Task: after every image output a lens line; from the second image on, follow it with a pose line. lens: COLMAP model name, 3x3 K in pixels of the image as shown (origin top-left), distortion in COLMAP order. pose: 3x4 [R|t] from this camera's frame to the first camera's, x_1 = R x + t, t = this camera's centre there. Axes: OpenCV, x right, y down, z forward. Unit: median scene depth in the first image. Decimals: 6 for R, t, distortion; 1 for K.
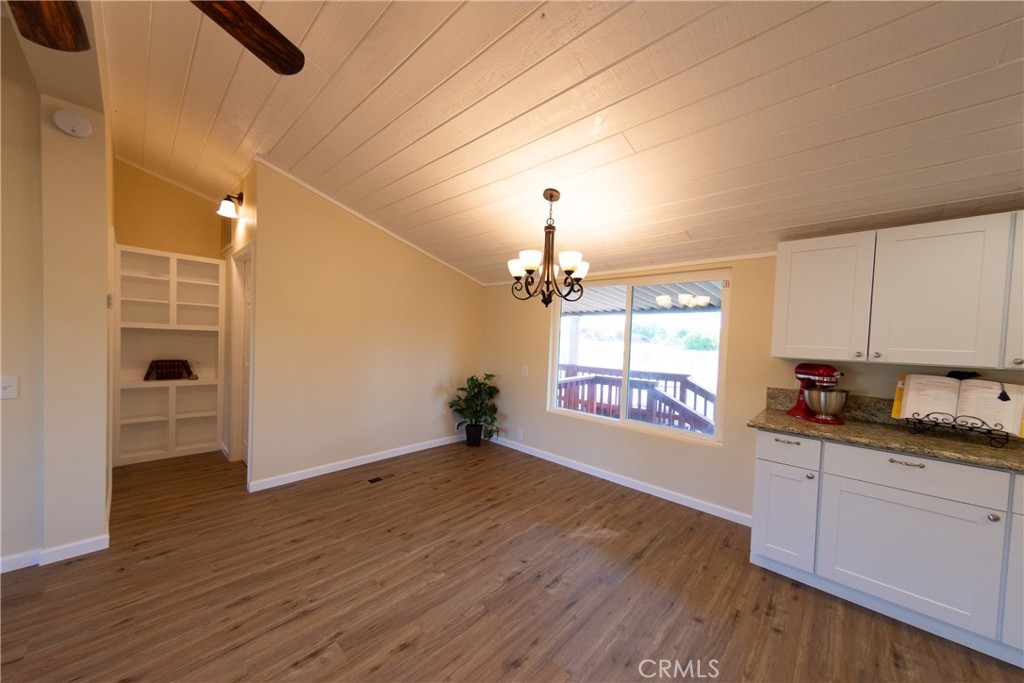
lens RADIAL K [[357.4, 0, 508.7], [0, 357.4, 347.4], [0, 0, 1]] dist [0.000375, 0.000007]
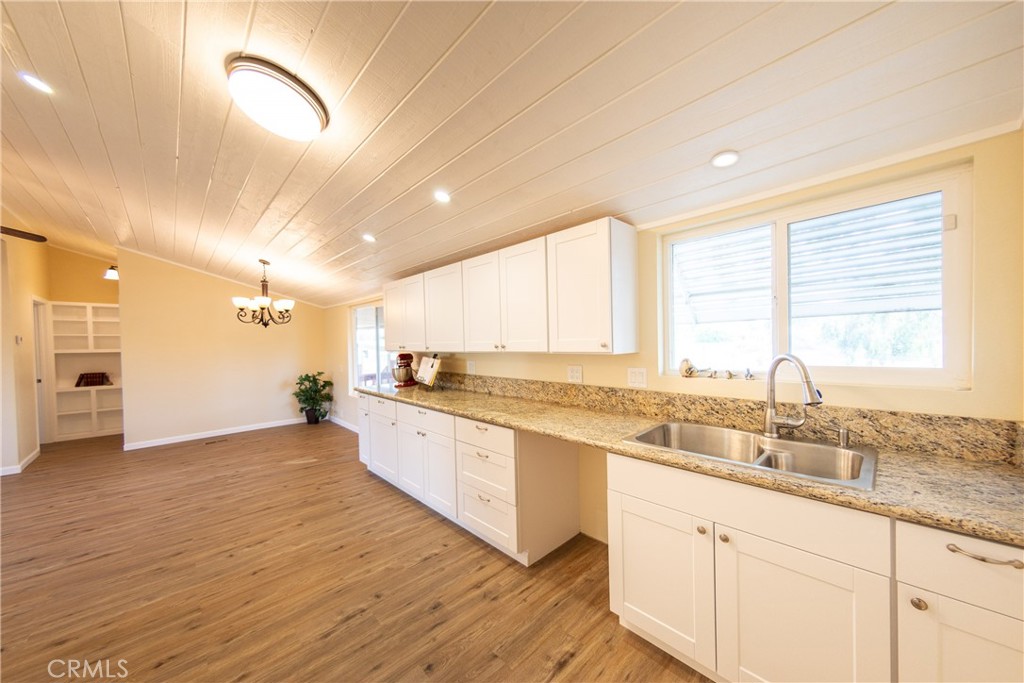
lens RADIAL K [[357.4, 0, 516.9], [0, 357.4, 347.3], [0, 0, 1]] dist [0.000375, 0.000007]
pose [[0.997682, -0.053955, -0.041473, 0.940065], [0.053449, 0.998483, -0.013224, 0.044637], [0.042124, 0.010977, 0.999052, -0.449597]]
